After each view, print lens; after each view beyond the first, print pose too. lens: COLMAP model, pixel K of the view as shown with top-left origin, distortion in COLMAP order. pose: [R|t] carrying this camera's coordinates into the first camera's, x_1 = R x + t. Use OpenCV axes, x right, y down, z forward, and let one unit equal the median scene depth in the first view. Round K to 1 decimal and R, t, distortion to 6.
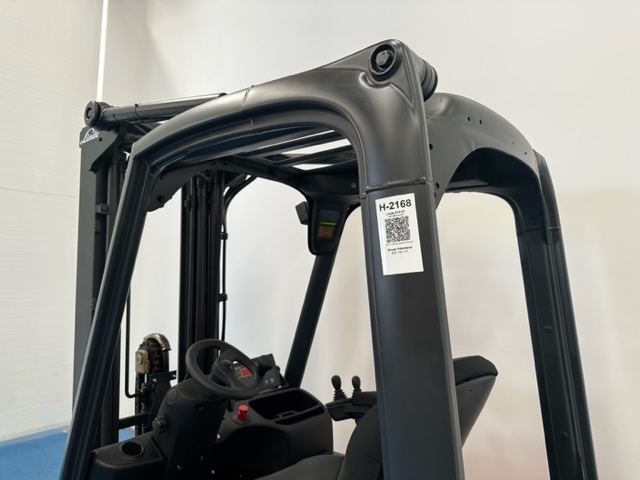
lens RADIAL K [[460.9, 0, 320.0], [0, 460.9, 240.0], [0, 0, 1]] dist [0.006024, -0.000250]
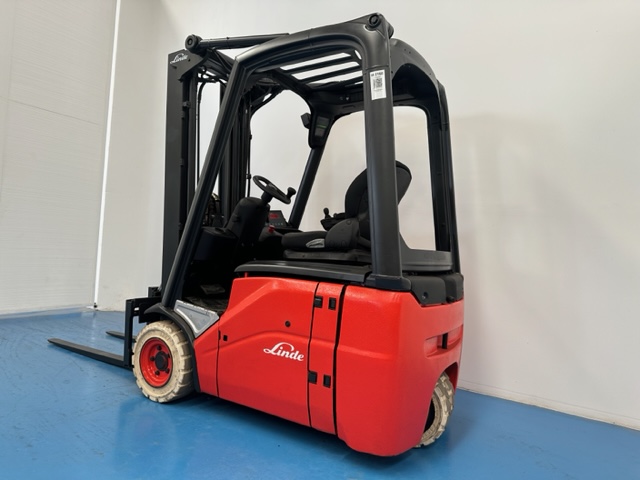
lens RADIAL K [[446.4, 0, 320.0], [0, 446.4, 240.0], [0, 0, 1]] dist [0.038093, -0.001221]
pose [[0.991183, 0.034165, 0.128023, -0.202444], [-0.040657, 0.997998, 0.048443, 0.331377], [-0.126112, -0.053221, 0.990587, -0.695918]]
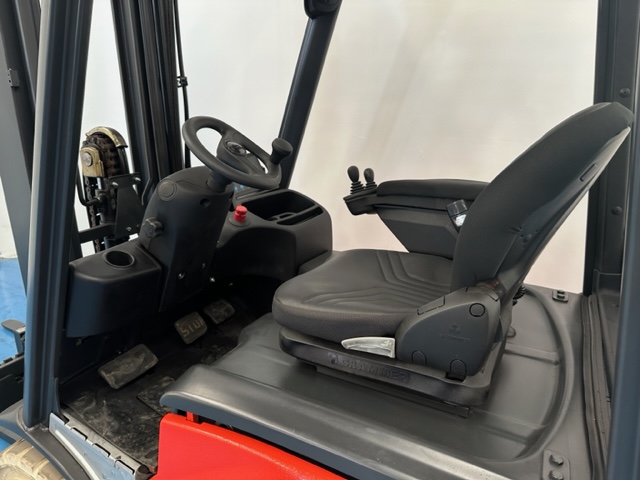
lens RADIAL K [[460.9, 0, 320.0], [0, 460.9, 240.0], [0, 0, 1]] dist [0.006024, -0.000250]
pose [[0.980957, -0.061844, 0.184114, -0.184327], [-0.008623, 0.933148, 0.359388, 0.118751], [-0.194032, -0.354132, 0.914845, 0.195043]]
